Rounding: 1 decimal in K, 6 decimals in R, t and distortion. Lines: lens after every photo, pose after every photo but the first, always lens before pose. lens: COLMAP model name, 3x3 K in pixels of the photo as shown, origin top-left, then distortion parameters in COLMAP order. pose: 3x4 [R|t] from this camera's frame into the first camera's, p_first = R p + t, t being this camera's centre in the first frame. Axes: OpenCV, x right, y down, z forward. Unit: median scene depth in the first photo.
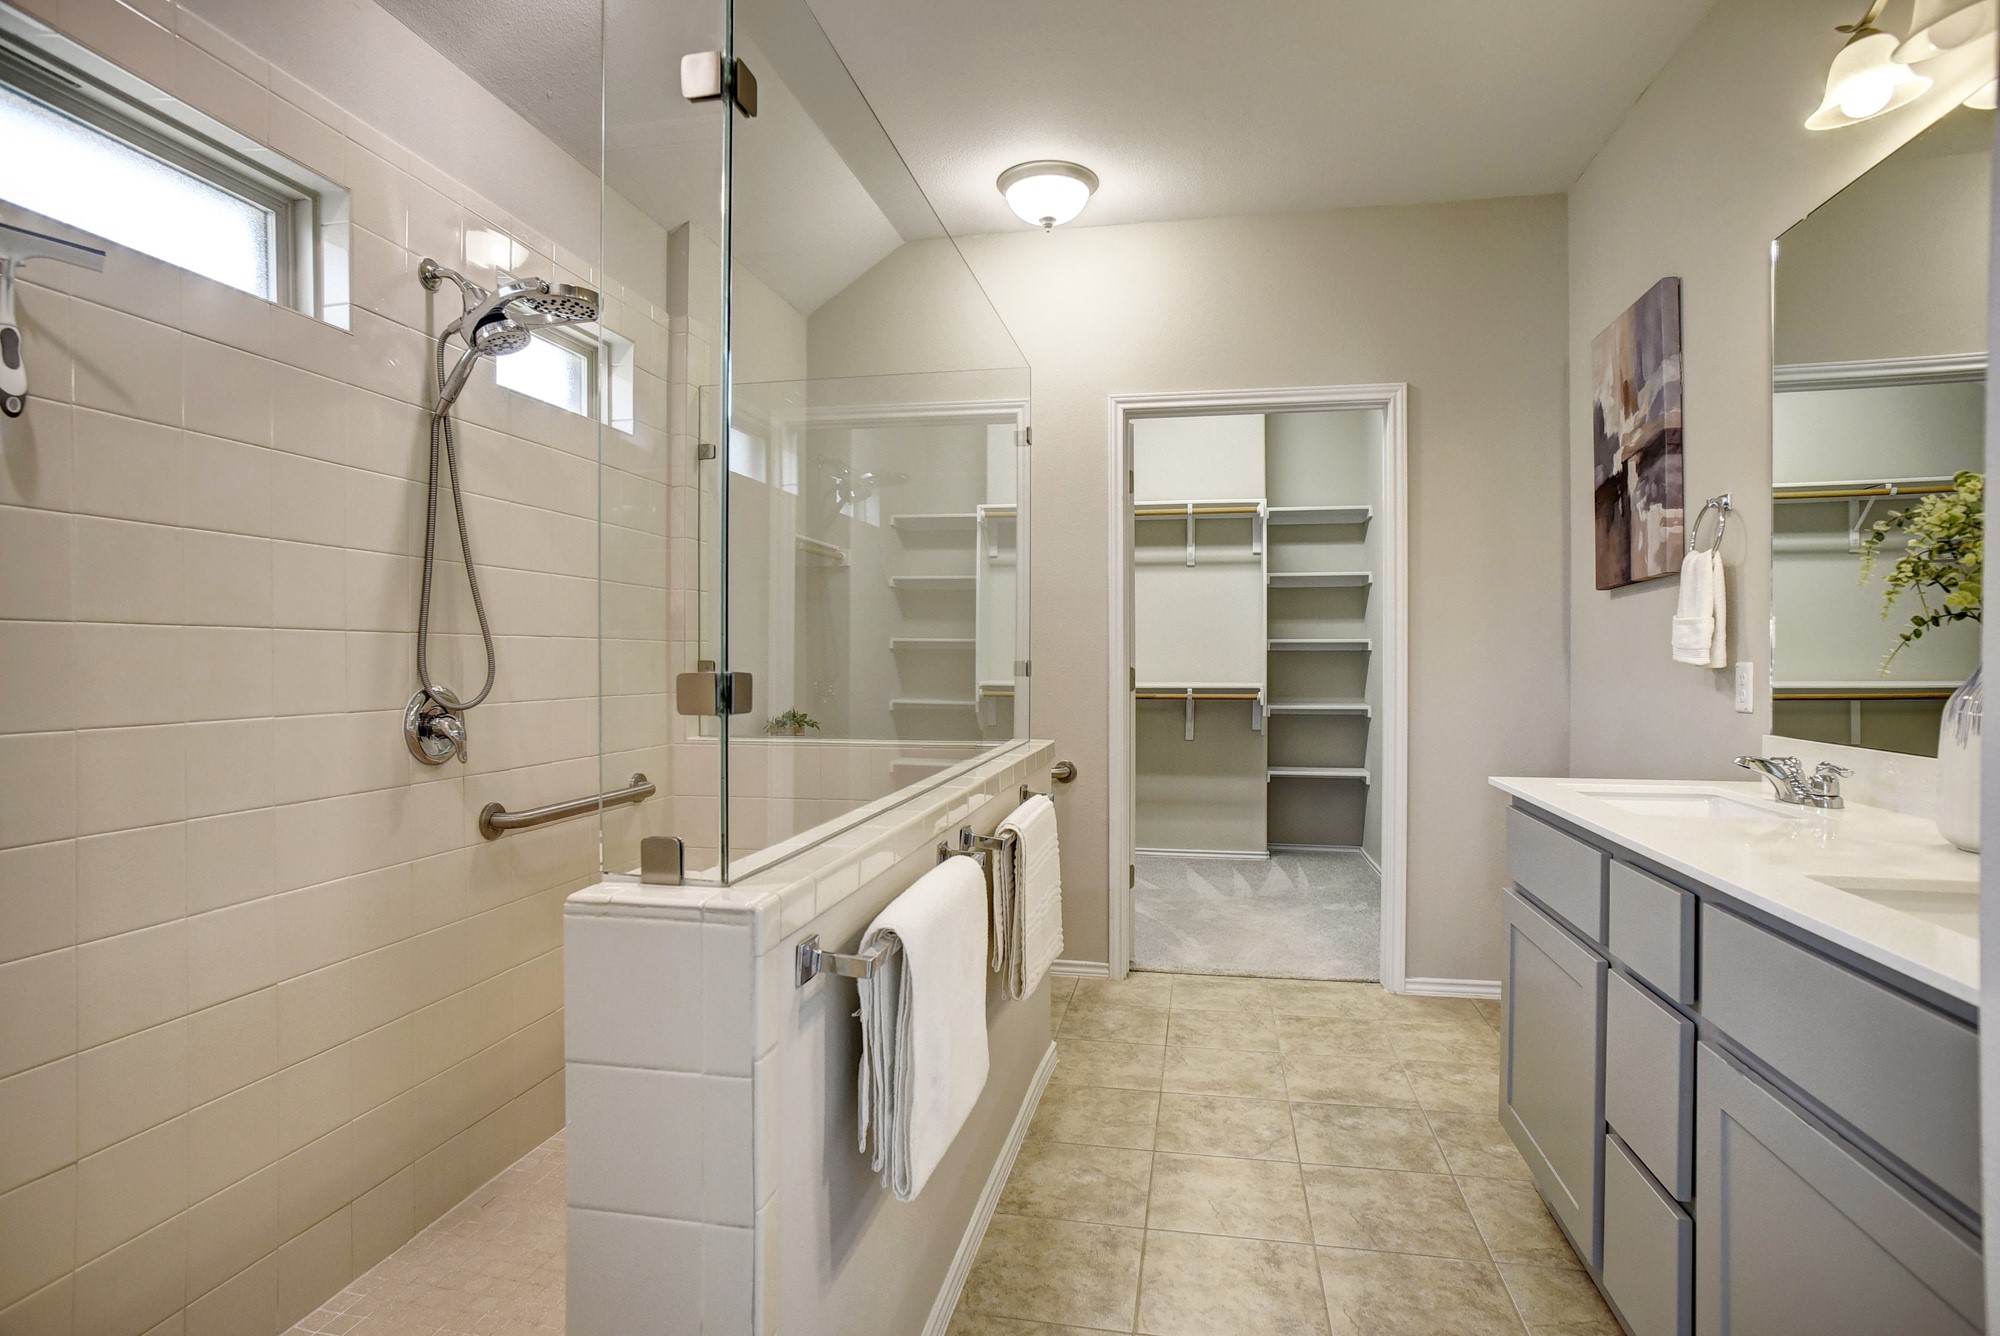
lens RADIAL K [[1029.2, 0, 1000.8], [0, 1029.2, 670.6], [0, 0, 1]] dist [-0.061772, 0.042970]
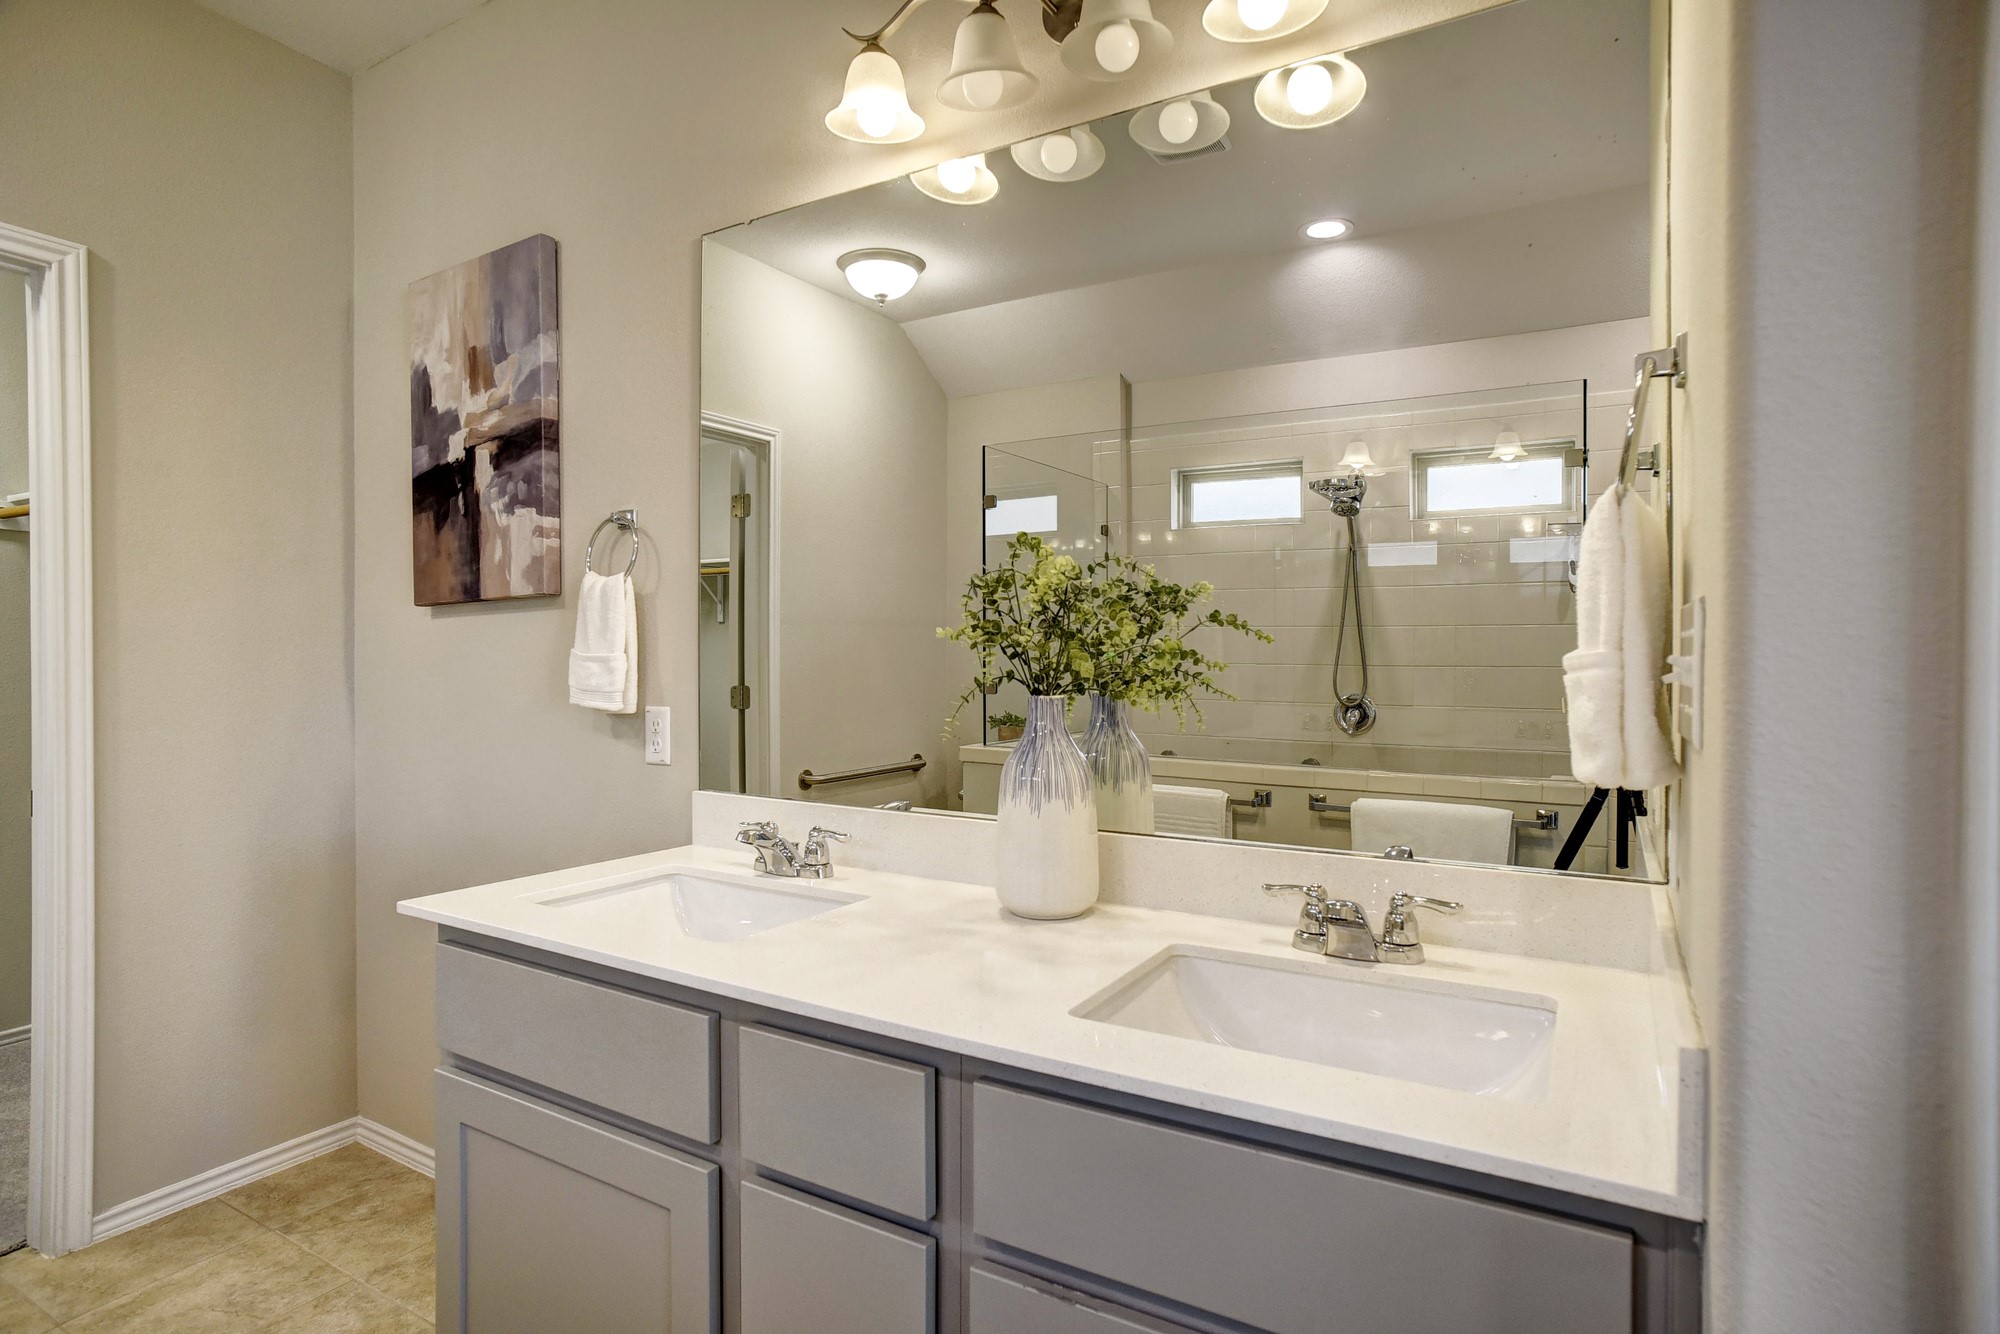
lens RADIAL K [[1029.2, 0, 1000.8], [0, 1029.2, 669.6], [0, 0, 1]] dist [-0.061772, 0.042970]
pose [[0.329349, -0.005722, 0.944191, 0.003448], [0.005190, 0.999978, 0.004249, -0.036662], [-0.944194, 0.003501, 0.329372, 0.371315]]
